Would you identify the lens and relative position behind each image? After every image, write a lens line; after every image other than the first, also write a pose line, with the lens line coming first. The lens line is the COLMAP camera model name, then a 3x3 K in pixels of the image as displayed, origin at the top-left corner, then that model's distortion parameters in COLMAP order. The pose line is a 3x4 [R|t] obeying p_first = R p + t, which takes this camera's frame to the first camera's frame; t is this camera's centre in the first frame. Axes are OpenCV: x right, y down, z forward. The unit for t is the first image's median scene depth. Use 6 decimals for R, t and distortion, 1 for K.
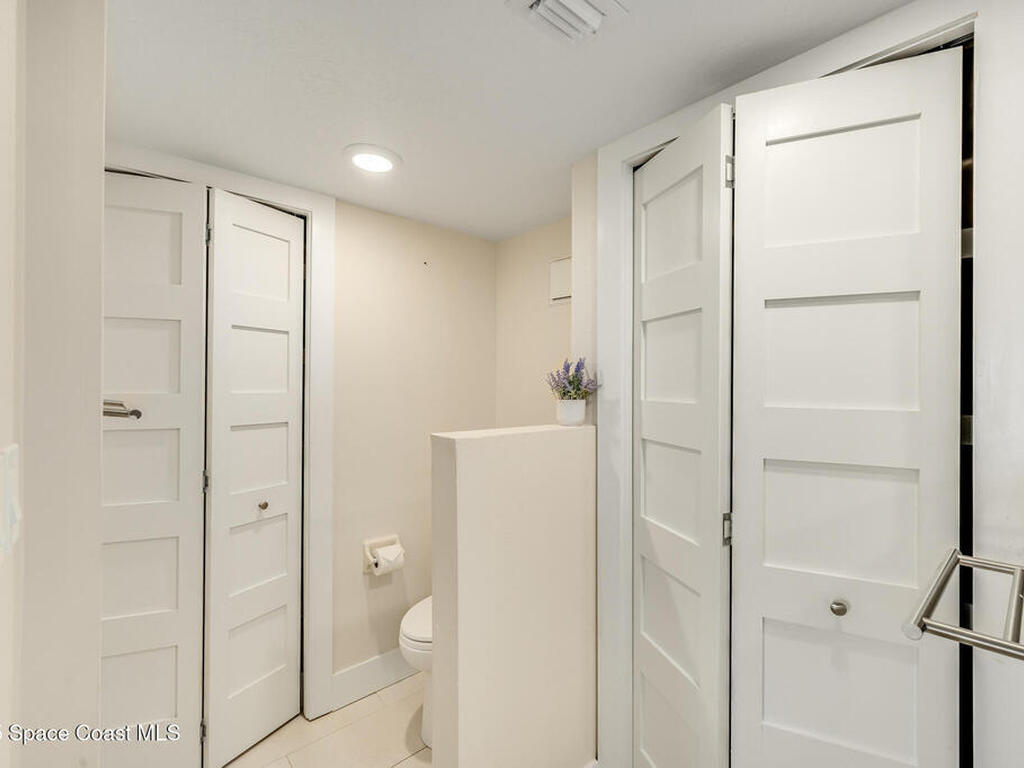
lens RADIAL K [[456.9, 0, 518.6], [0, 456.9, 381.6], [0, 0, 1]] dist [0.001862, -0.000534]
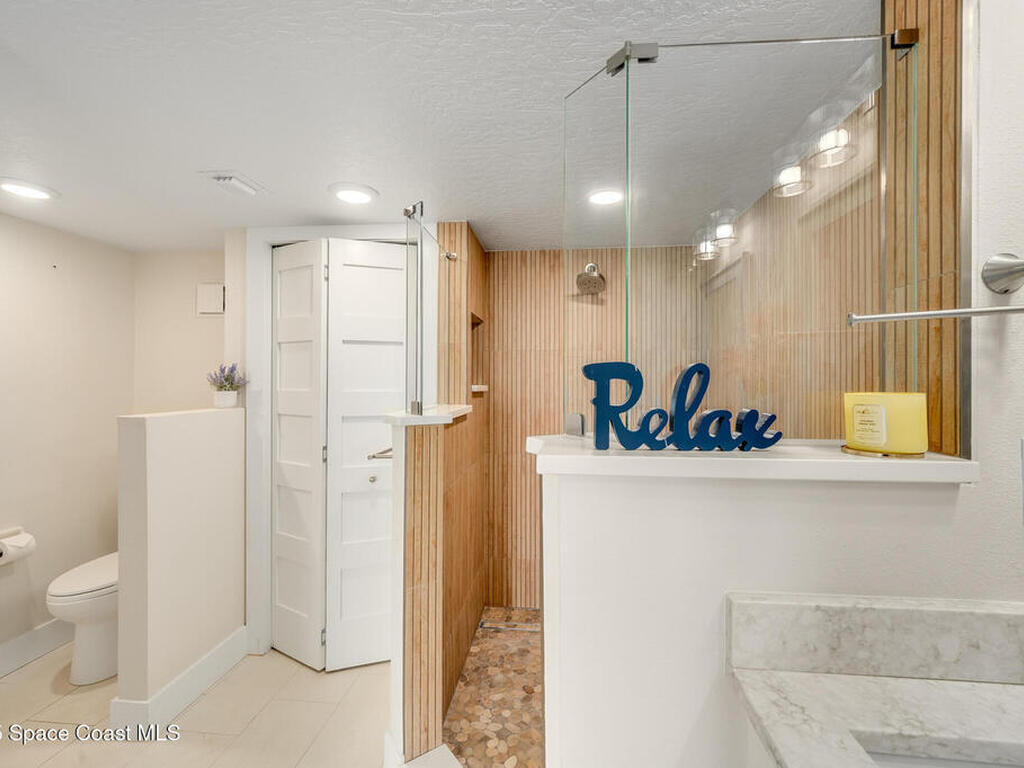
lens RADIAL K [[456.9, 0, 518.3], [0, 456.9, 374.3], [0, 0, 1]] dist [0.001862, -0.000534]
pose [[0.735197, 0.000976, 0.677853, -0.198285], [-0.000964, 0.999999, -0.000394, -0.016027], [-0.677853, -0.000363, 0.735198, -0.754748]]
